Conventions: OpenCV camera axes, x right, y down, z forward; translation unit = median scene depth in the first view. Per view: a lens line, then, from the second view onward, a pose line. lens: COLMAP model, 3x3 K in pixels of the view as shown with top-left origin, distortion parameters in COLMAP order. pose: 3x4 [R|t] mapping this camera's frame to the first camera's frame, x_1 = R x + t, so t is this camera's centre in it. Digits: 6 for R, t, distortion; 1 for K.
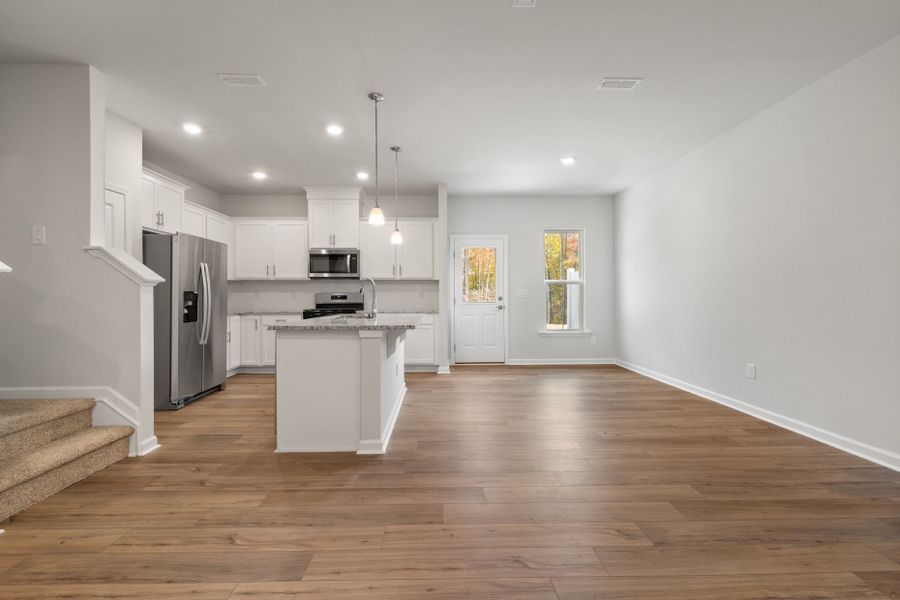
lens RADIAL K [[381.9, 0, 446.3], [0, 381.9, 297.0], [0, 0, 1]] dist [0.000871, -0.000740]
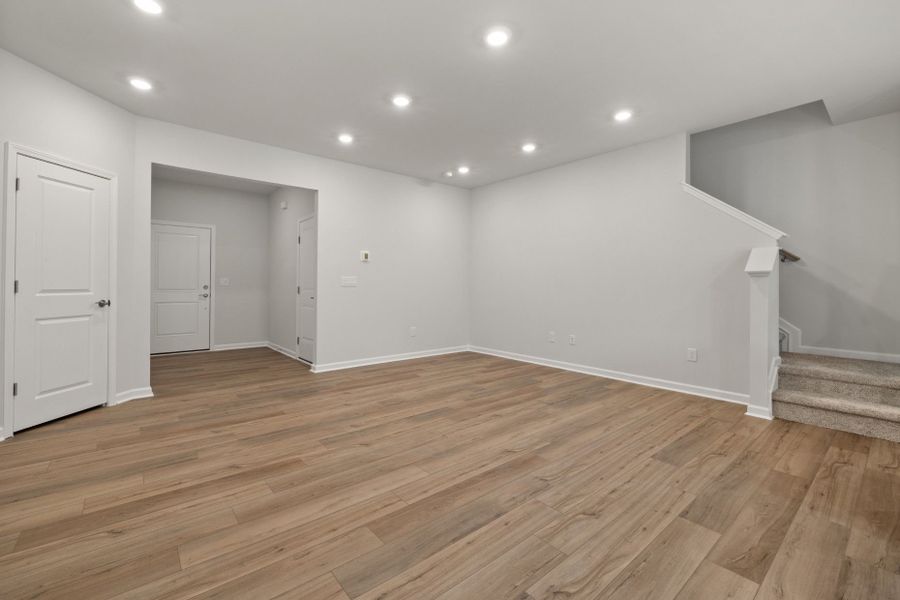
lens RADIAL K [[381.9, 0, 444.0], [0, 381.9, 282.9], [0, 0, 1]] dist [0.000871, -0.000740]
pose [[-0.782305, -0.005105, -0.622874, 0.369161], [-0.001880, 0.999981, -0.005834, -0.001524], [0.622892, -0.003392, -0.782300, 0.474015]]
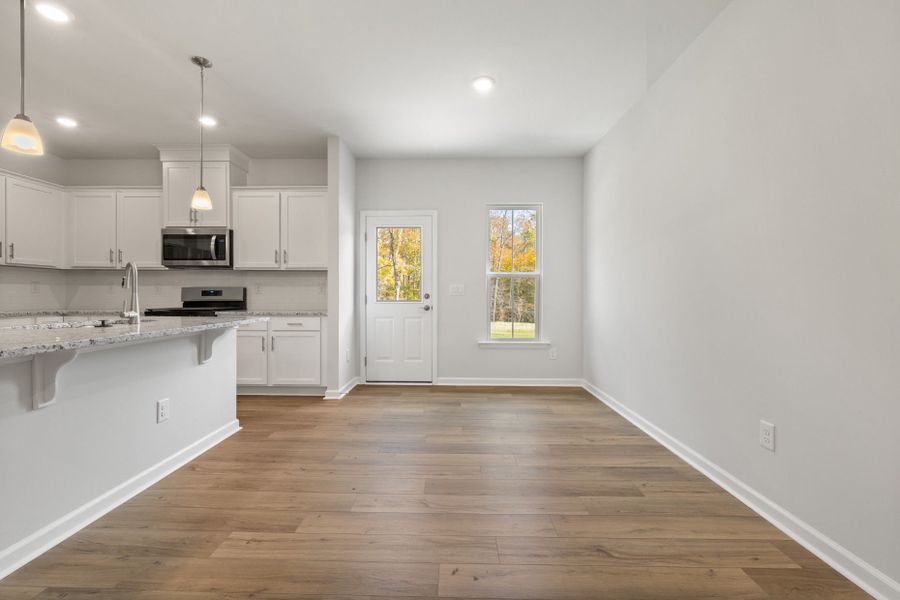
lens RADIAL K [[381.9, 0, 446.0], [0, 381.9, 296.8], [0, 0, 1]] dist [0.000871, -0.000740]
pose [[0.999003, 0.008380, -0.043857, 0.237870], [-0.008100, 0.999946, 0.006554, -0.000013], [0.043909, -0.006192, 0.999016, 0.286912]]
